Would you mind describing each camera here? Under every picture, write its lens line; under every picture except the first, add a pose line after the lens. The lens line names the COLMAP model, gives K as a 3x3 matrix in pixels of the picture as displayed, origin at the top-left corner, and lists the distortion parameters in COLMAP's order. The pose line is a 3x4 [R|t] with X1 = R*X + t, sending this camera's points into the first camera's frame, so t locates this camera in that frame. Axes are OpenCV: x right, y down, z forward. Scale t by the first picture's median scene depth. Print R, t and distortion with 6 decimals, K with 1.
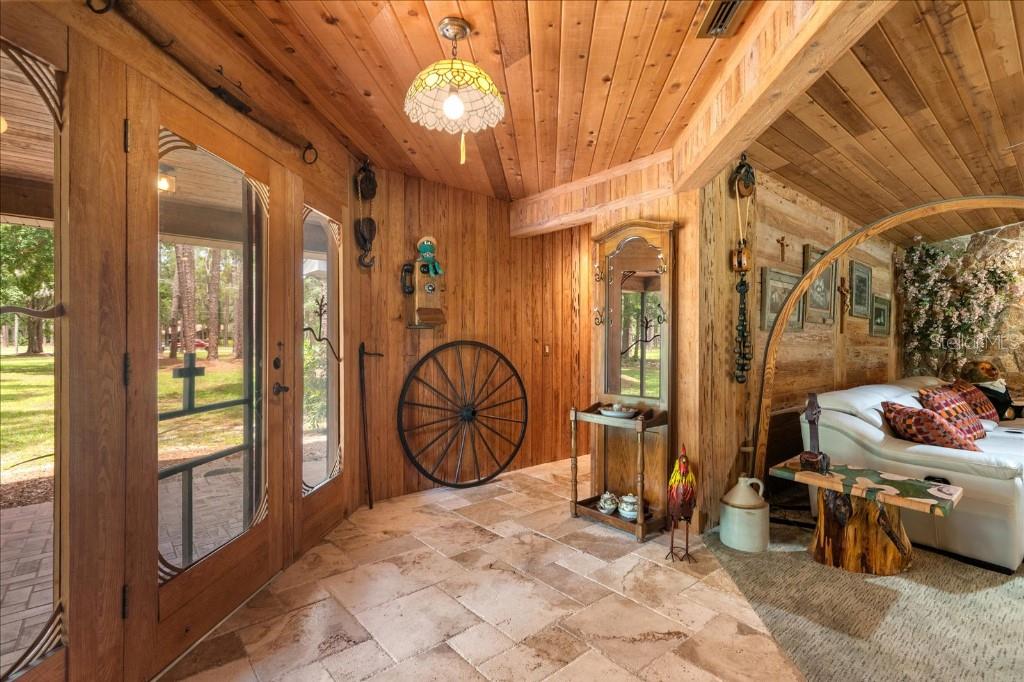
lens RADIAL K [[488.3, 0, 512.0], [0, 488.3, 341.0], [0, 0, 1]] dist [-0.000021, -0.000330]
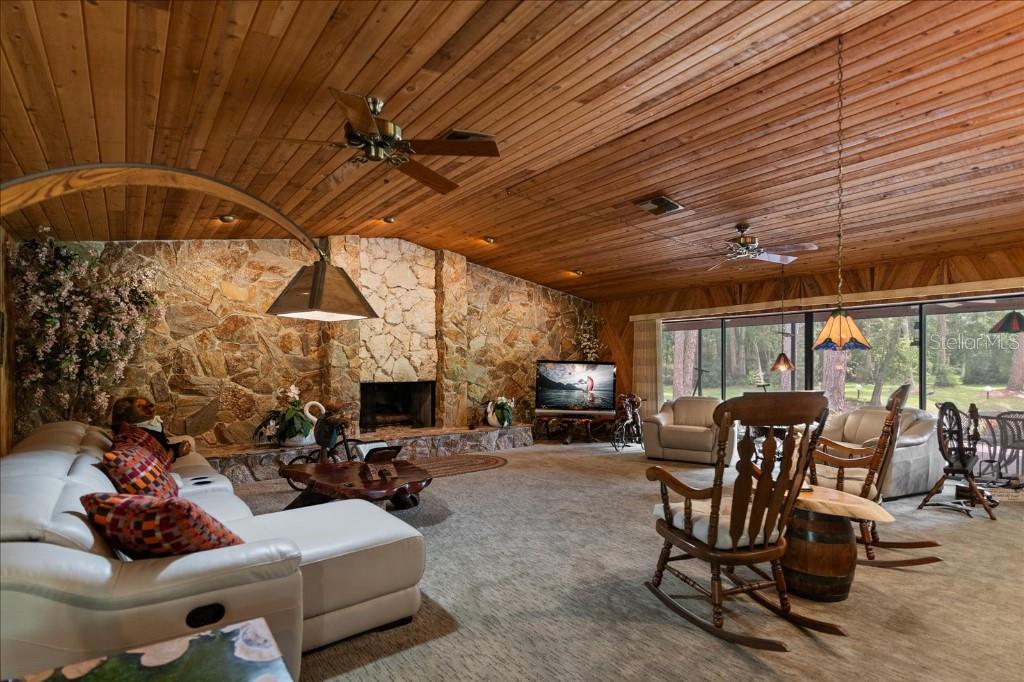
lens RADIAL K [[499.9, 0, 517.6], [0, 499.9, 364.3], [0, 0, 1]] dist [-0.002762, -0.000720]
pose [[0.032698, -0.010771, 0.999407, 0.122450], [0.001917, 0.999941, 0.010714, -0.018791], [-0.999463, 0.001565, 0.032717, 0.287601]]
